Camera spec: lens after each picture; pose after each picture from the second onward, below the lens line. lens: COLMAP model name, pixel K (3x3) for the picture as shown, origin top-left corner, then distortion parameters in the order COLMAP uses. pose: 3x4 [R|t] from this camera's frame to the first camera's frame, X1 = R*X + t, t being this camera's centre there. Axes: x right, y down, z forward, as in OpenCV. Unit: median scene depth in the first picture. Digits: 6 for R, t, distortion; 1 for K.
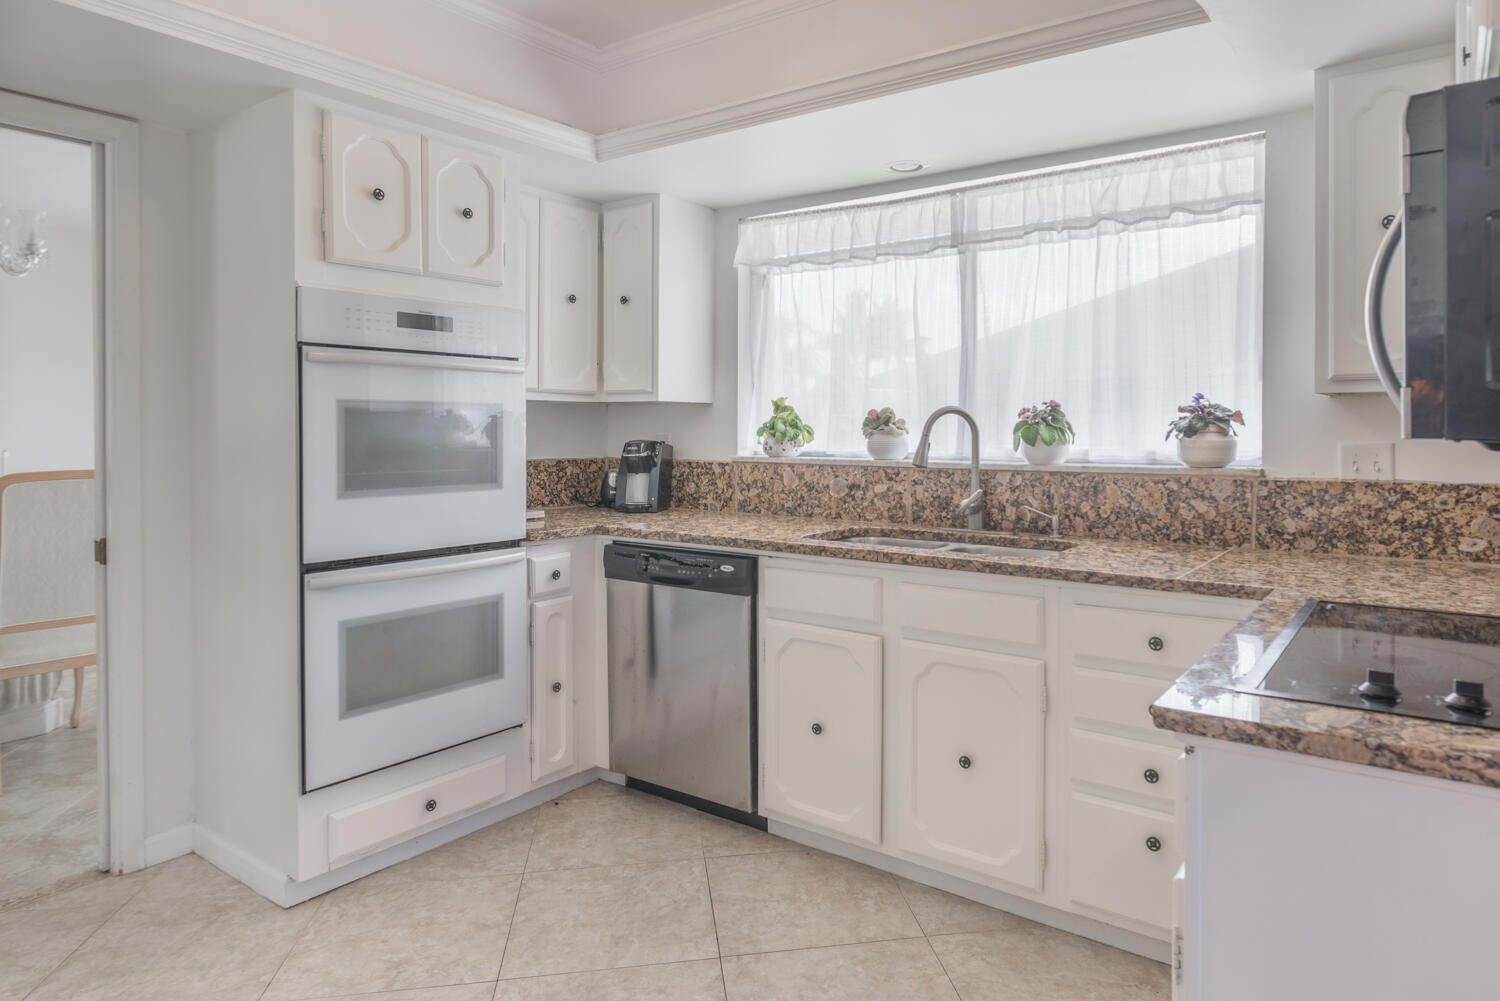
lens RADIAL K [[906.2, 0, 754.1], [0, 906.2, 463.9], [0, 0, 1]] dist [-0.020714, -0.000591]
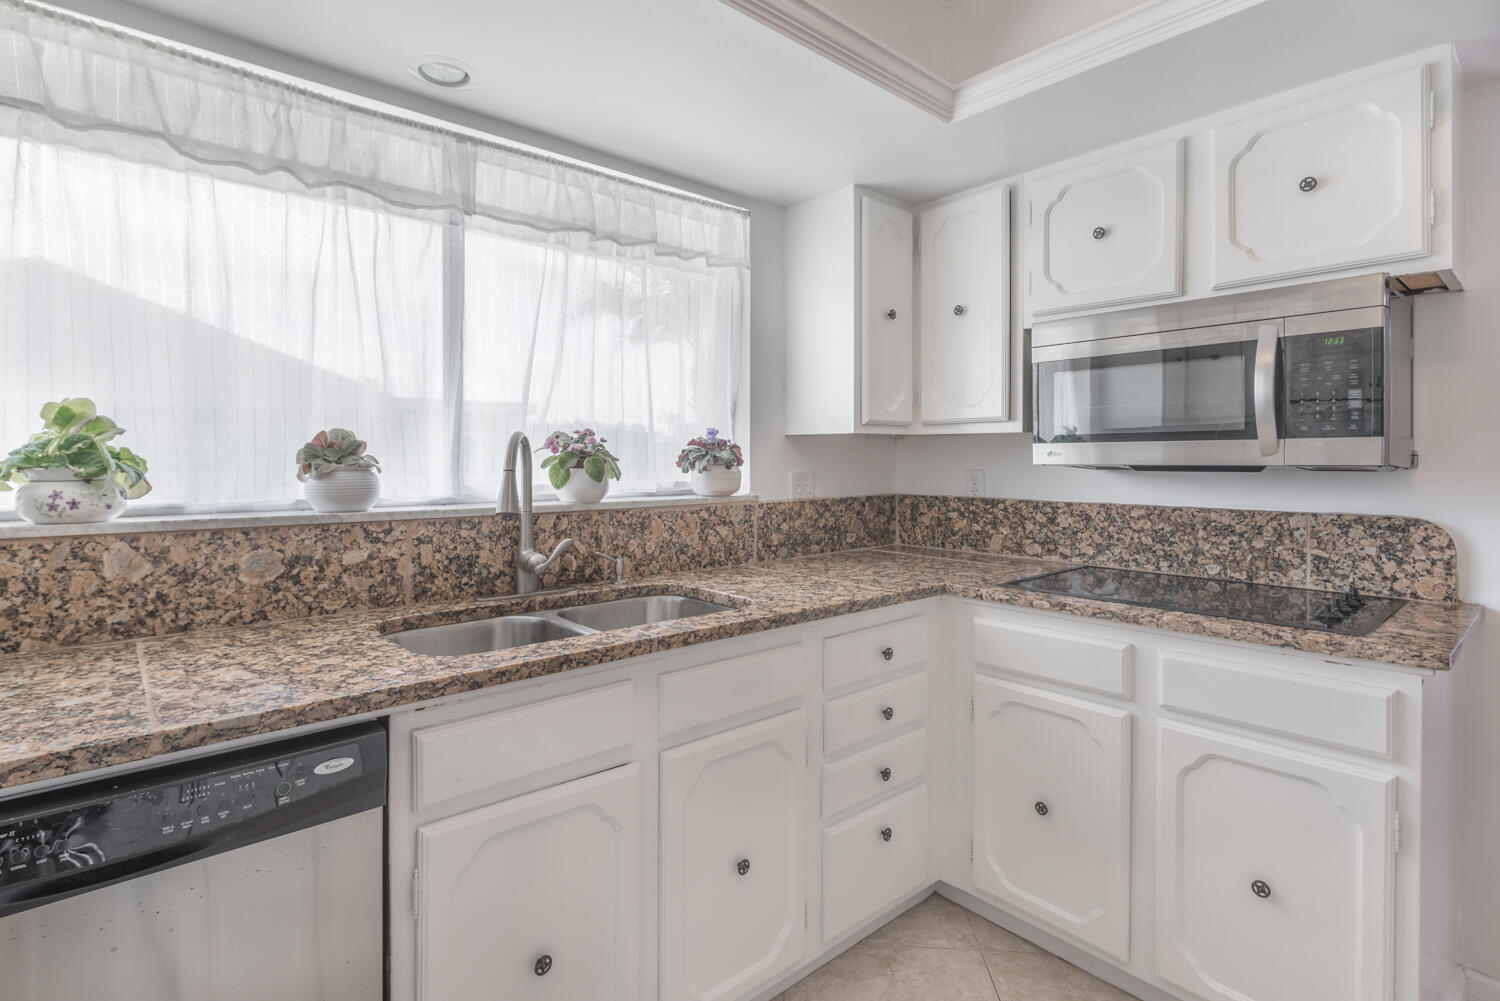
lens RADIAL K [[754.9, 0, 752.6], [0, 754.9, 473.1], [0, 0, 1]] dist [-0.000915, -0.000447]
pose [[0.193199, -0.017768, 0.980999, -0.357681], [0.040791, 0.999117, 0.010063, -0.028343], [-0.980311, 0.038072, 0.193753, 0.700273]]
